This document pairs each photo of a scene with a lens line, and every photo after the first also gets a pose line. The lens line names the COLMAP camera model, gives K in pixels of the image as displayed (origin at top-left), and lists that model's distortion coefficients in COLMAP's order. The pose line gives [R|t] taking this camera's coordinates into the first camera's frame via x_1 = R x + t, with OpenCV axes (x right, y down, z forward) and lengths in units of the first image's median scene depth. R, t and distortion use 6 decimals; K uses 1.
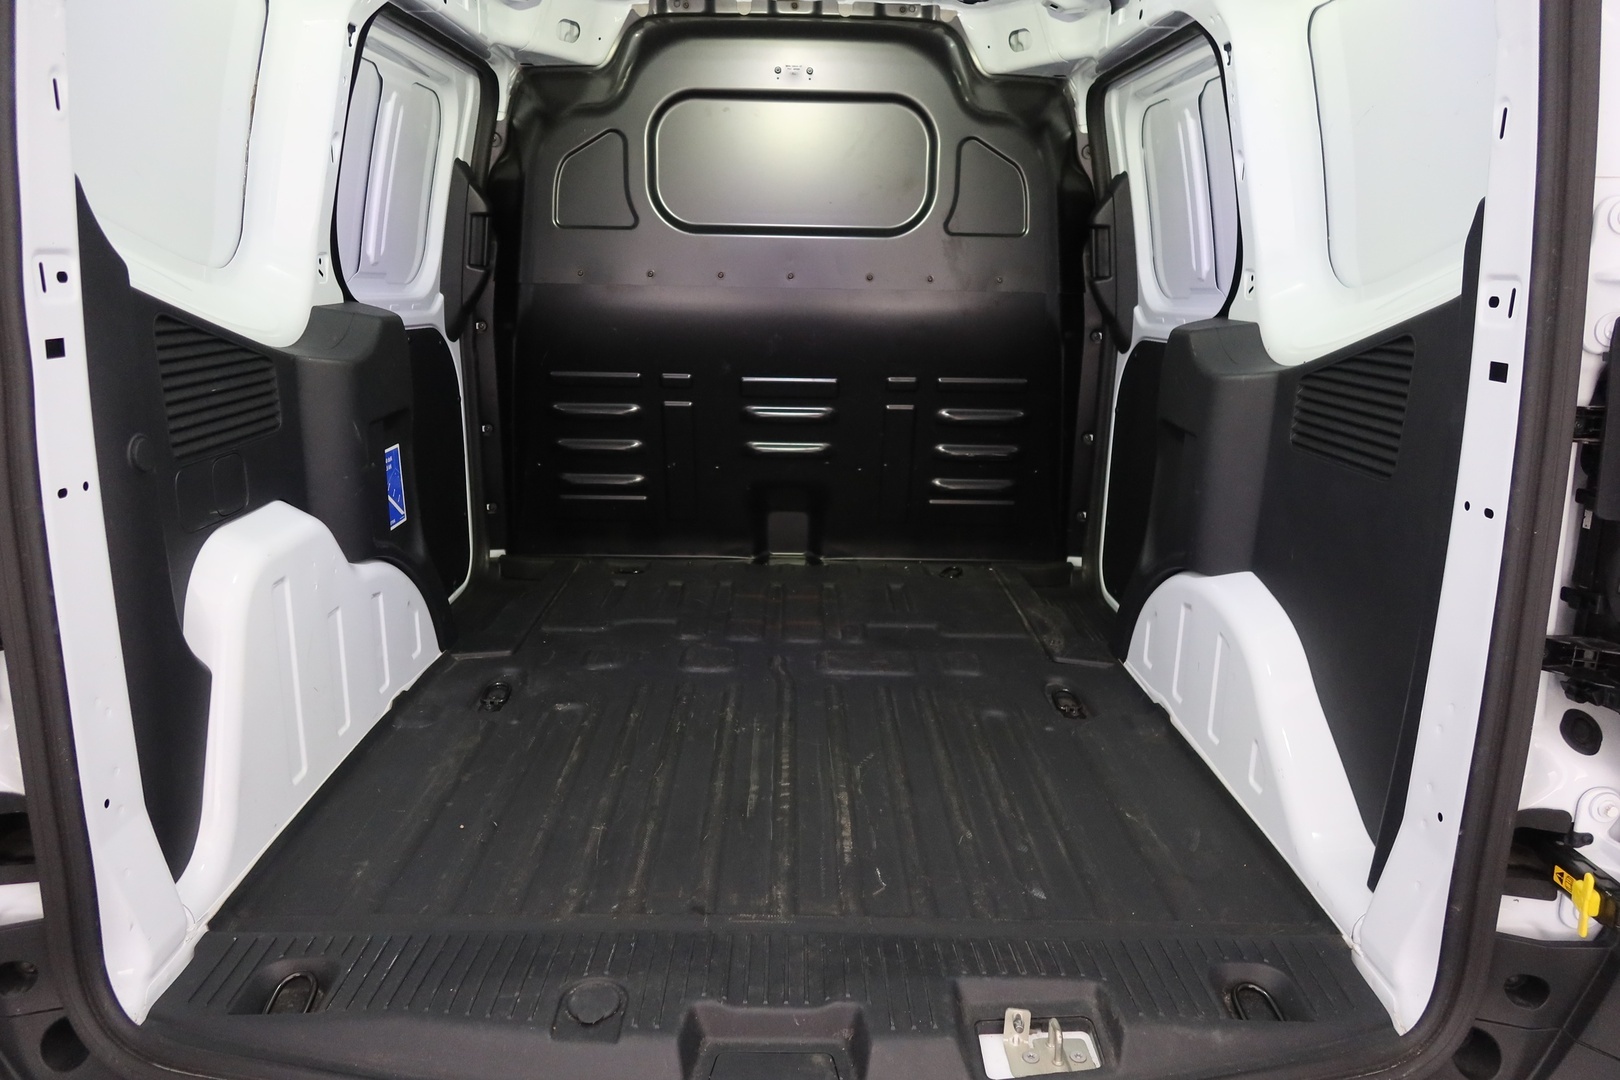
lens RADIAL K [[1091.8, 0, 810.0], [0, 1091.8, 540.0], [0, 0, 1]] dist [-0.005961, -0.002564]
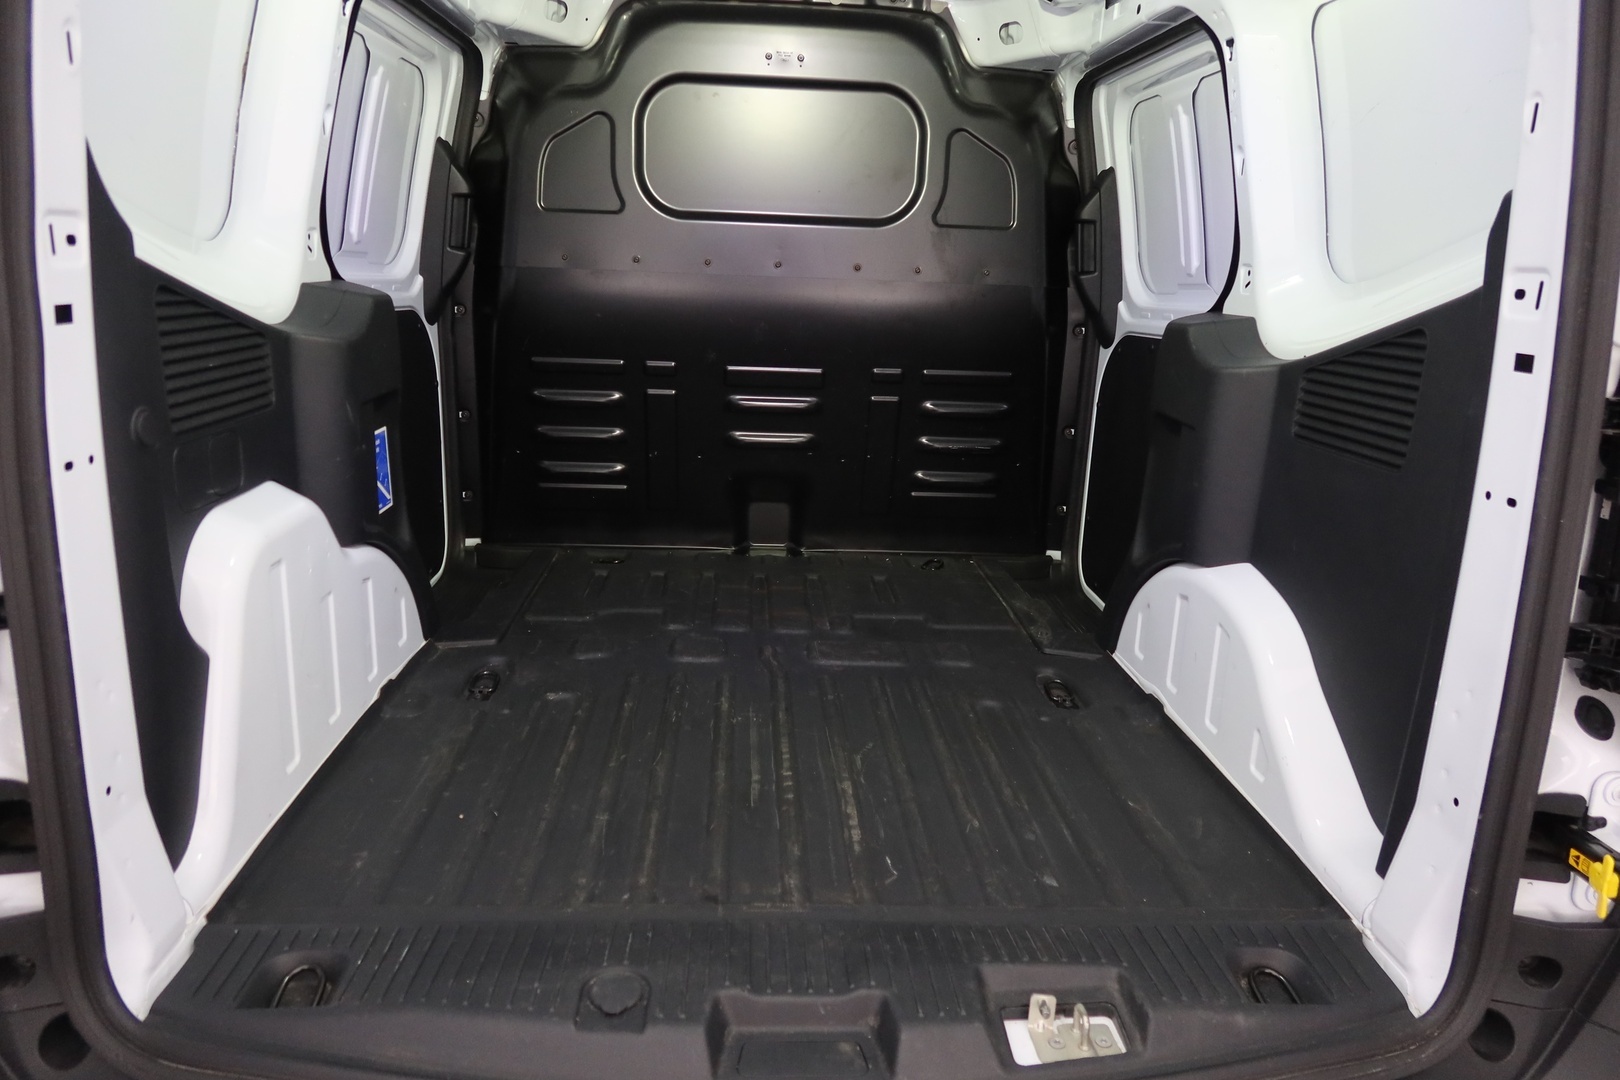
lens RADIAL K [[1091.8, 0, 810.0], [0, 1091.8, 540.0], [0, 0, 1]] dist [-0.005961, -0.002564]
pose [[0.998966, 0.008642, 0.044643, -0.050542], [-0.008802, 0.999956, 0.003373, 0.008462], [-0.044612, -0.003762, 0.998997, 0.009268]]
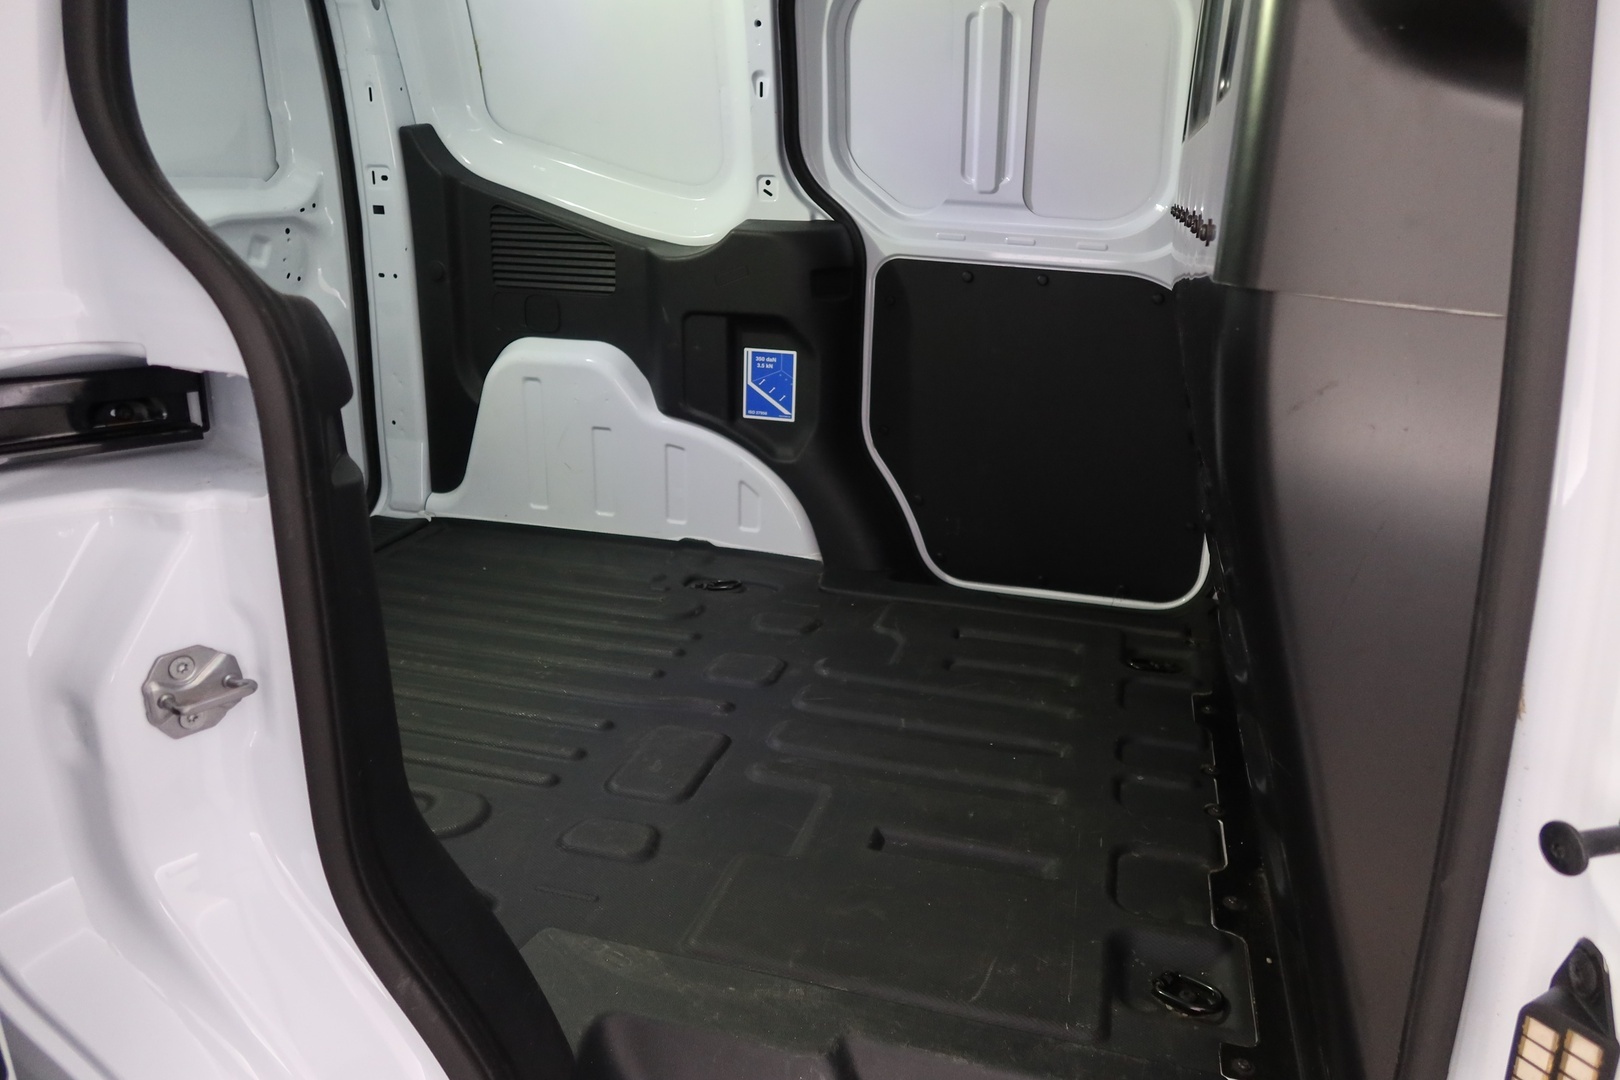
lens RADIAL K [[1091.8, 0, 810.0], [0, 1091.8, 540.0], [0, 0, 1]] dist [-0.005961, -0.002564]
pose [[-0.280098, 0.277022, -0.919132, 0.844756], [-0.268401, 0.896674, 0.352046, -0.381436], [0.921687, 0.345303, -0.176803, 1.568905]]
